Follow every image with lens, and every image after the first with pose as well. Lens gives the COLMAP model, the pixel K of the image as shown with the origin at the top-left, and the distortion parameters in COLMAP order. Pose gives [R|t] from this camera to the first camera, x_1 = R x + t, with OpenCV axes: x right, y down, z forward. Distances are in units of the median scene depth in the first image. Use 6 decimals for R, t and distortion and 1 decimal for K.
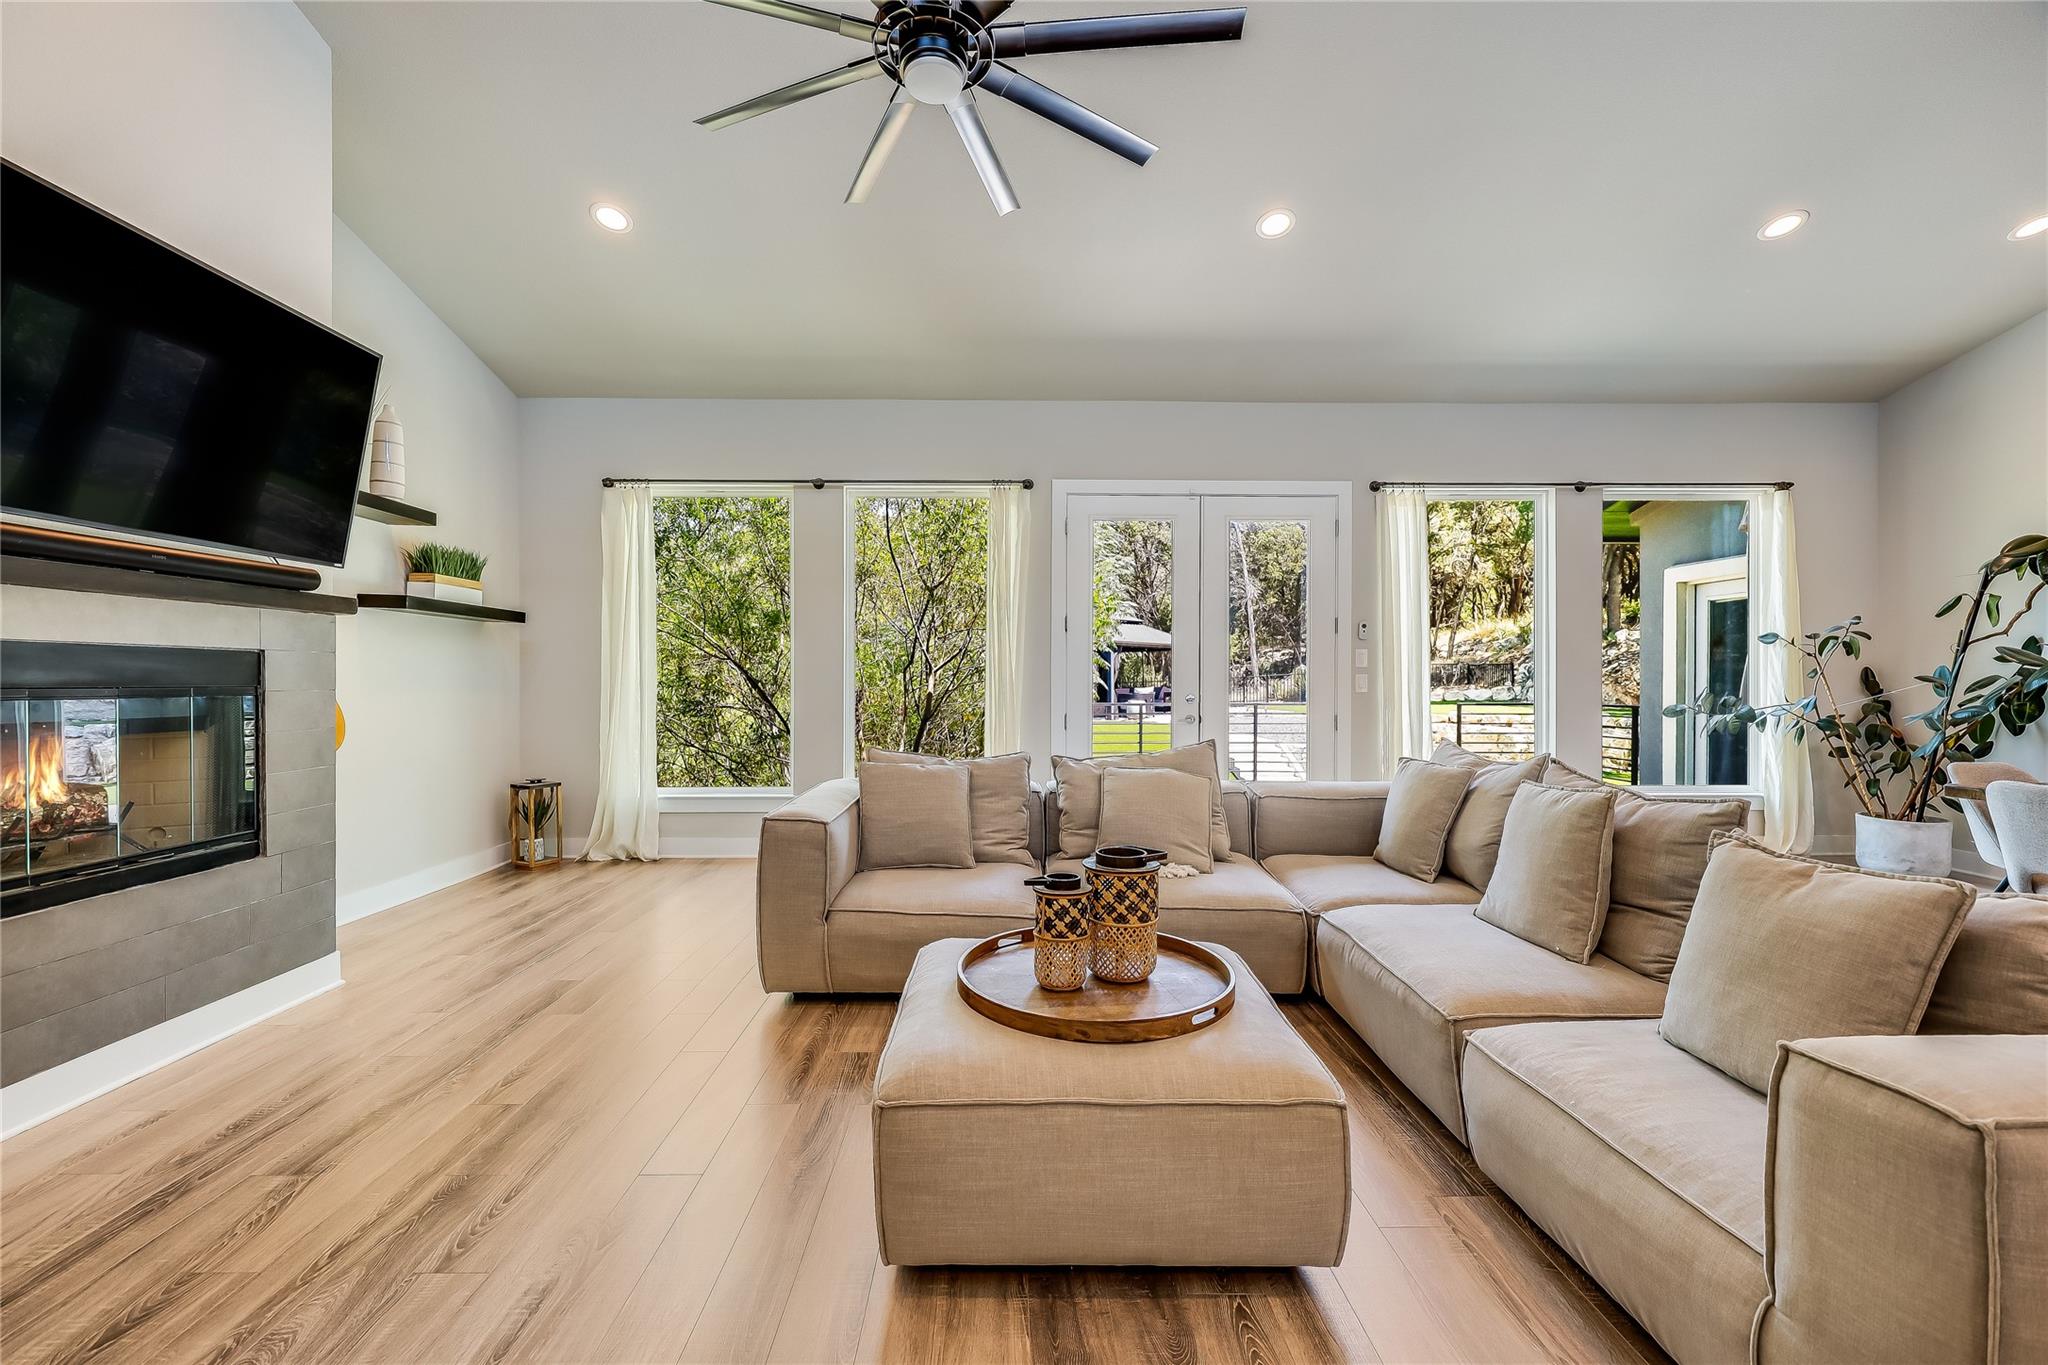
lens RADIAL K [[824.0, 0, 1014.3], [0, 824.0, 682.8], [0, 0, 1]] dist [-0.000042, 0.000081]
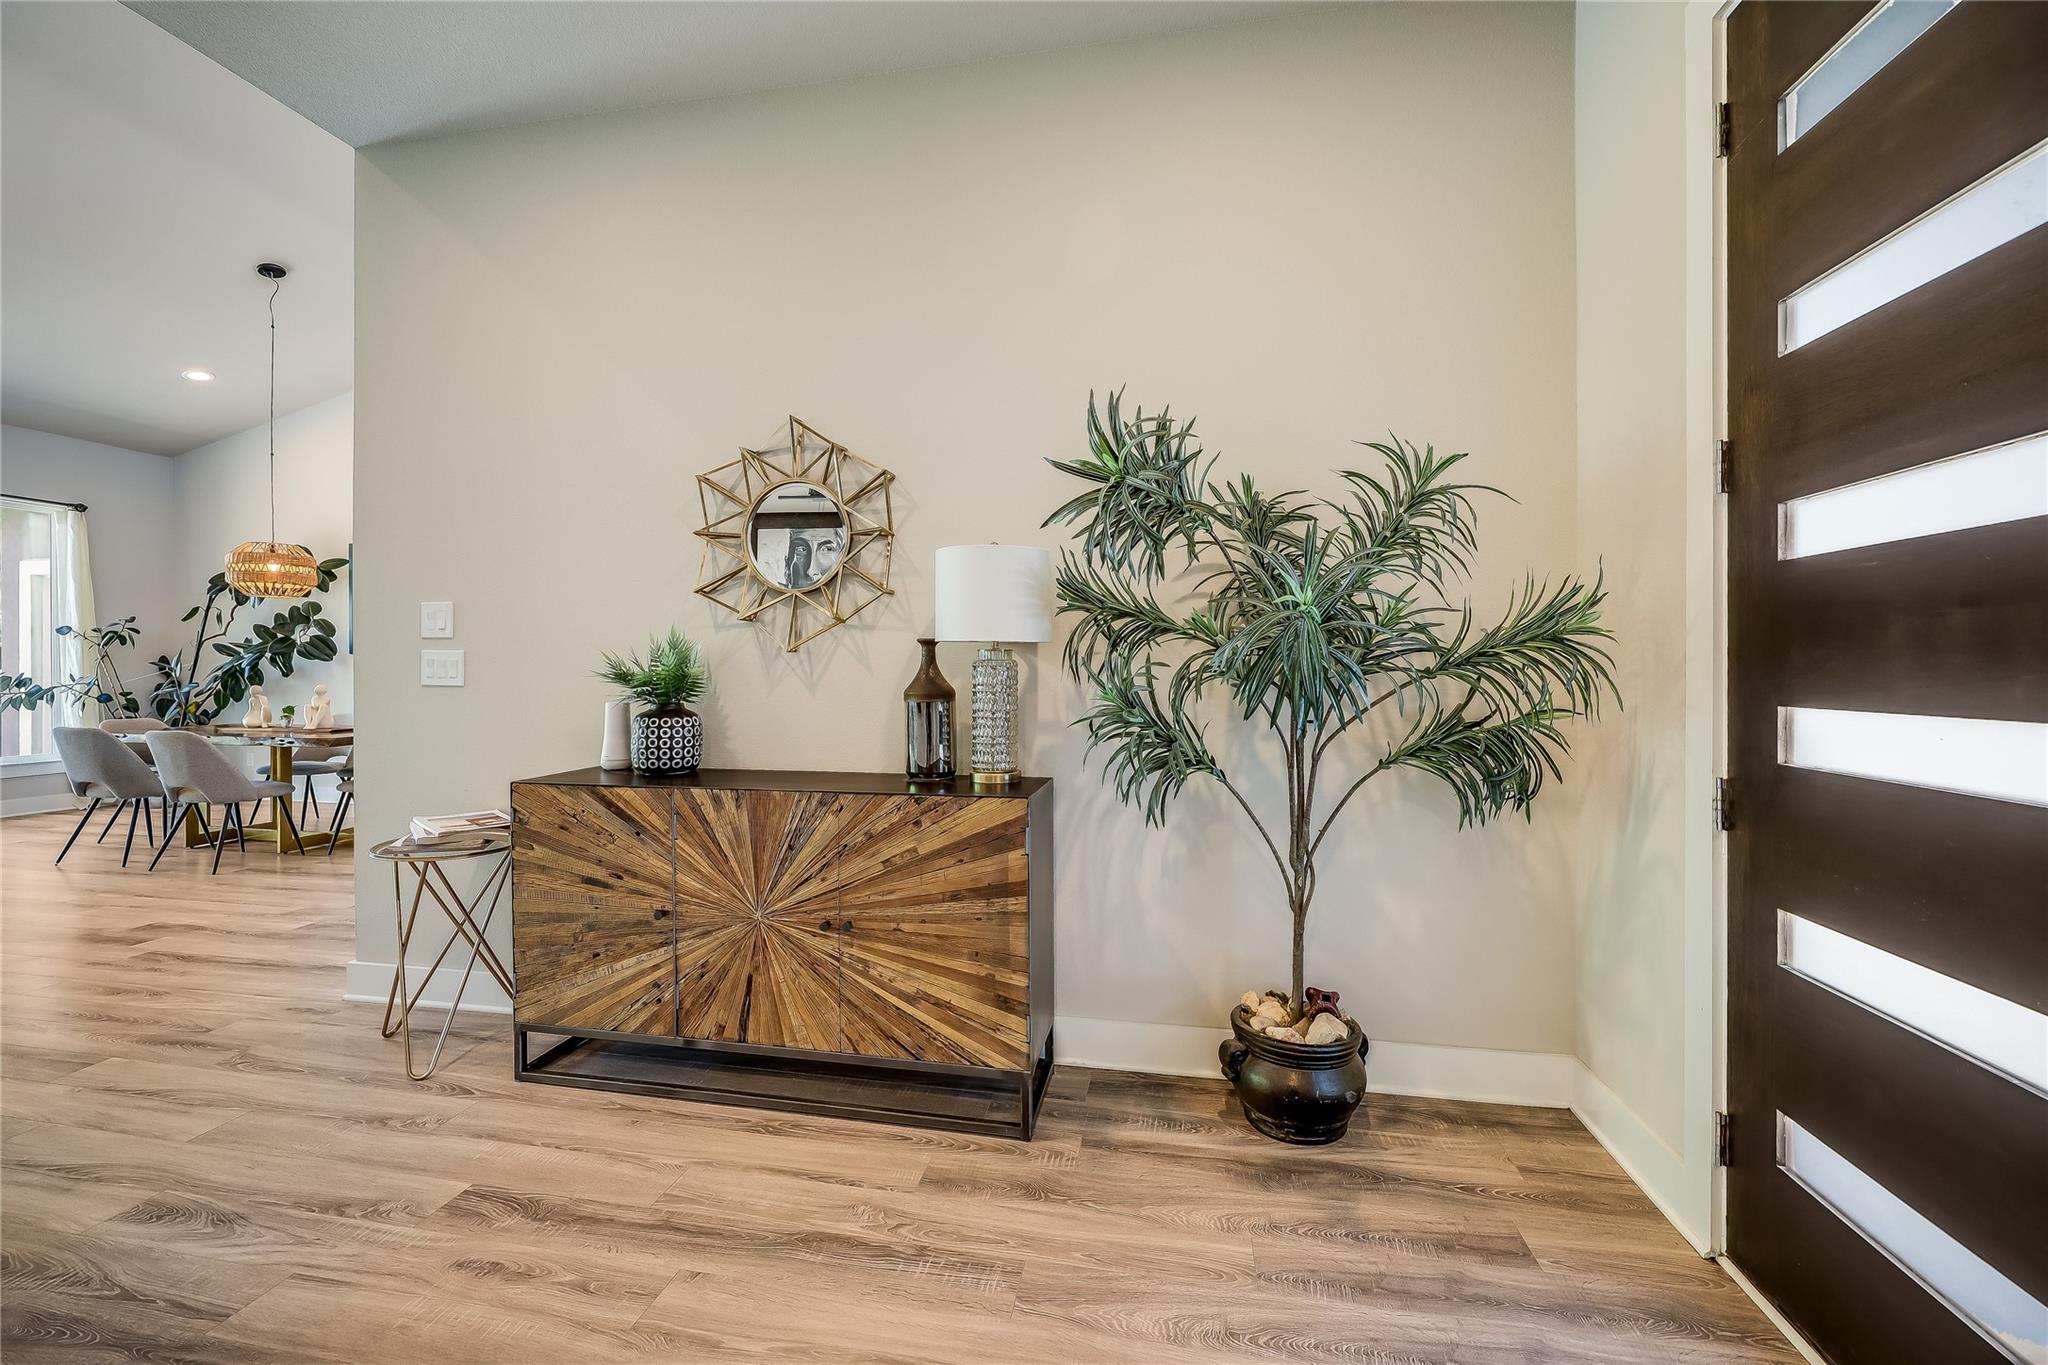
lens RADIAL K [[828.5, 0, 1012.6], [0, 828.5, 675.1], [0, 0, 1]] dist [-0.000902, -0.000067]
pose [[0.205222, -0.004033, 0.978707, 0.009100], [0.000643, 0.999992, 0.003986, 0.009037], [-0.978715, -0.000189, 0.205223, -0.714420]]
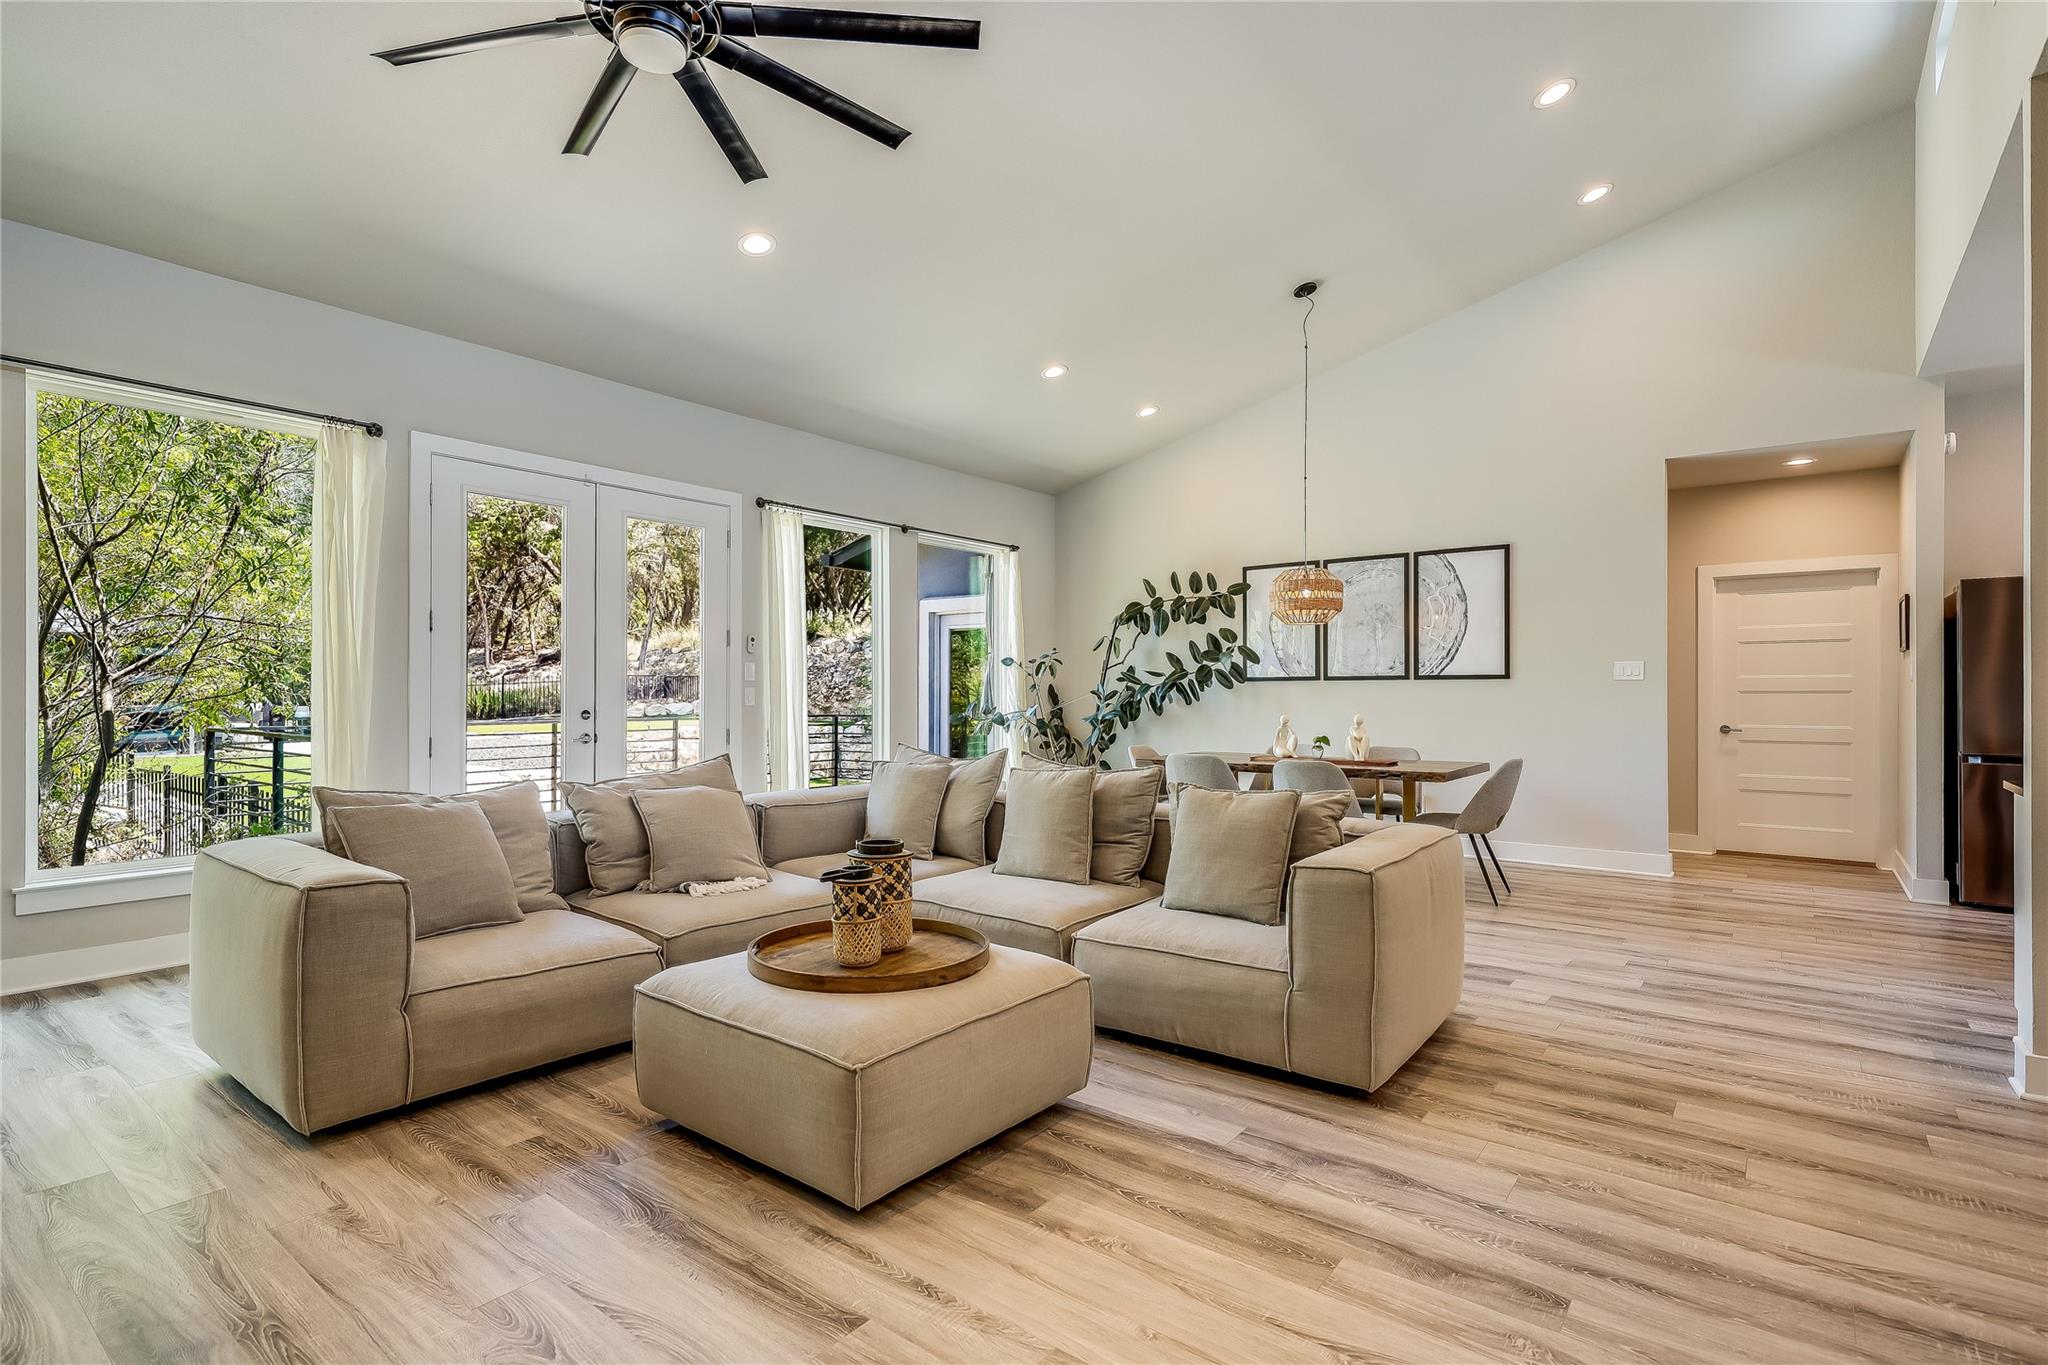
lens RADIAL K [[987.9, 0, 1015.8], [0, 987.9, 692.3], [0, 0, 1]] dist [0.002025, -0.000036]
pose [[0.627356, 0.000368, 0.778732, -0.361324], [0.002706, 0.999993, -0.002653, -0.000623], [-0.778728, 0.003771, 0.627351, -0.008954]]
